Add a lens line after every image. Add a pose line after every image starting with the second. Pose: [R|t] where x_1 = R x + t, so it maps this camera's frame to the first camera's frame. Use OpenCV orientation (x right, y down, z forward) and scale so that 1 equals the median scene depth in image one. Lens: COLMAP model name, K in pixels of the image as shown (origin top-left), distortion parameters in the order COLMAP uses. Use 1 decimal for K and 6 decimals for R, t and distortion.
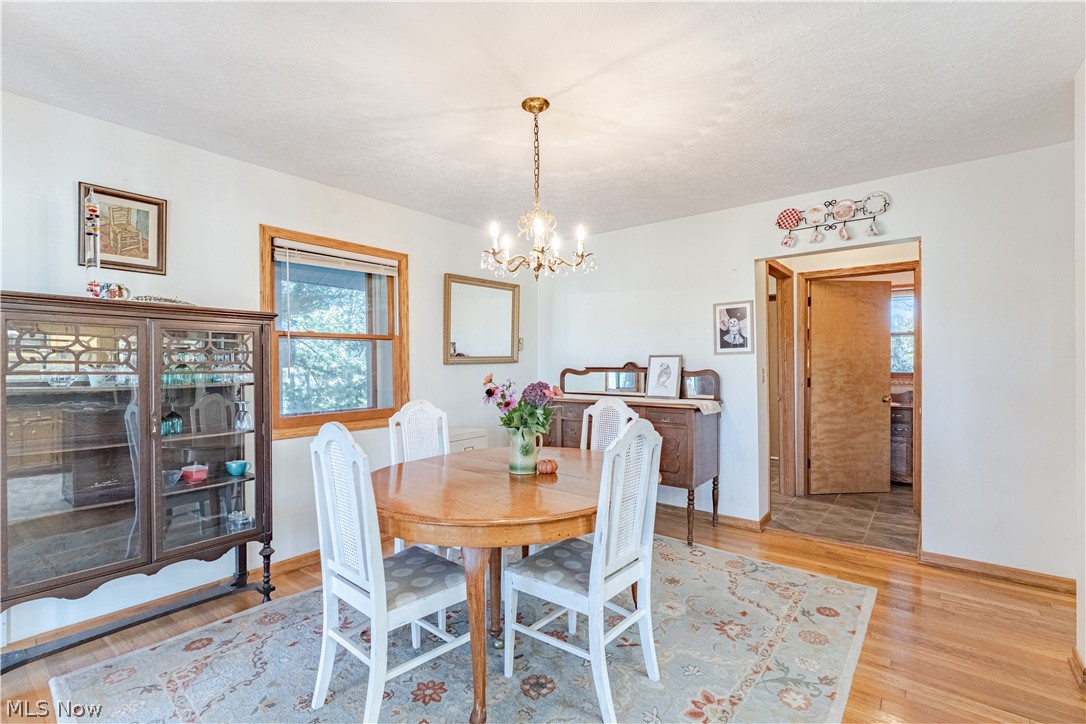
lens RADIAL K [[490.2, 0, 539.7], [0, 490.2, 369.4], [0, 0, 1]] dist [-0.002022, 0.000129]
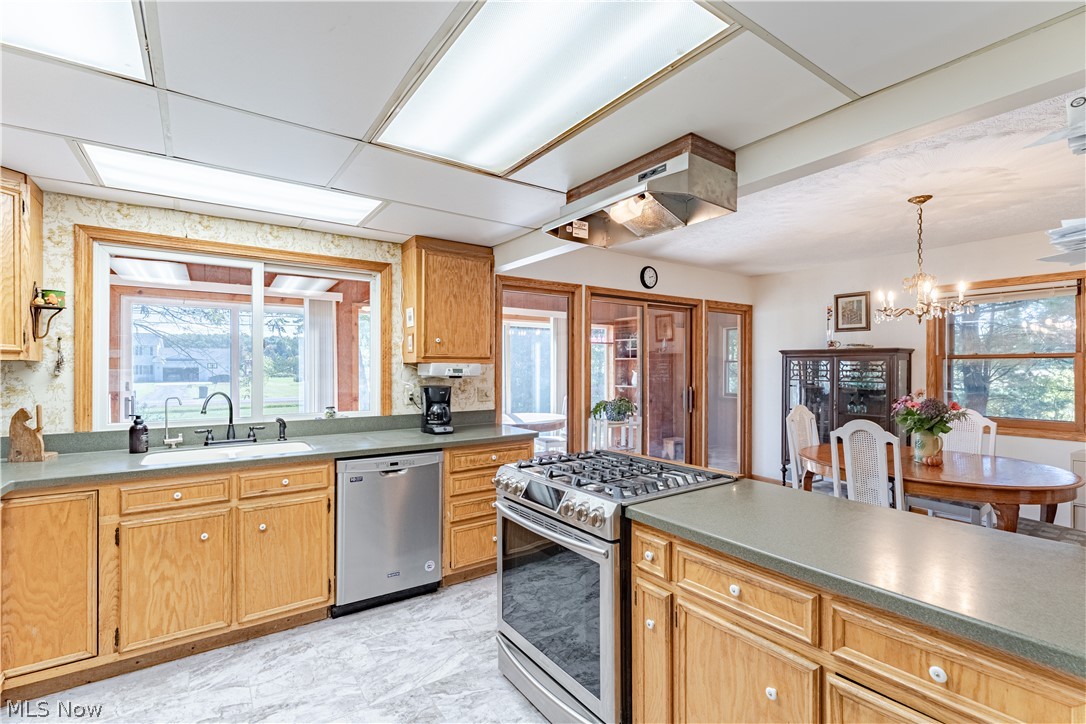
lens RADIAL K [[490.2, 0, 541.1], [0, 490.2, 359.8], [0, 0, 1]] dist [-0.002022, 0.000129]
pose [[-0.281315, -0.012245, -0.959537, 1.312940], [-0.012320, 0.999882, -0.009147, -0.040595], [0.959536, 0.009249, -0.281432, 0.280710]]
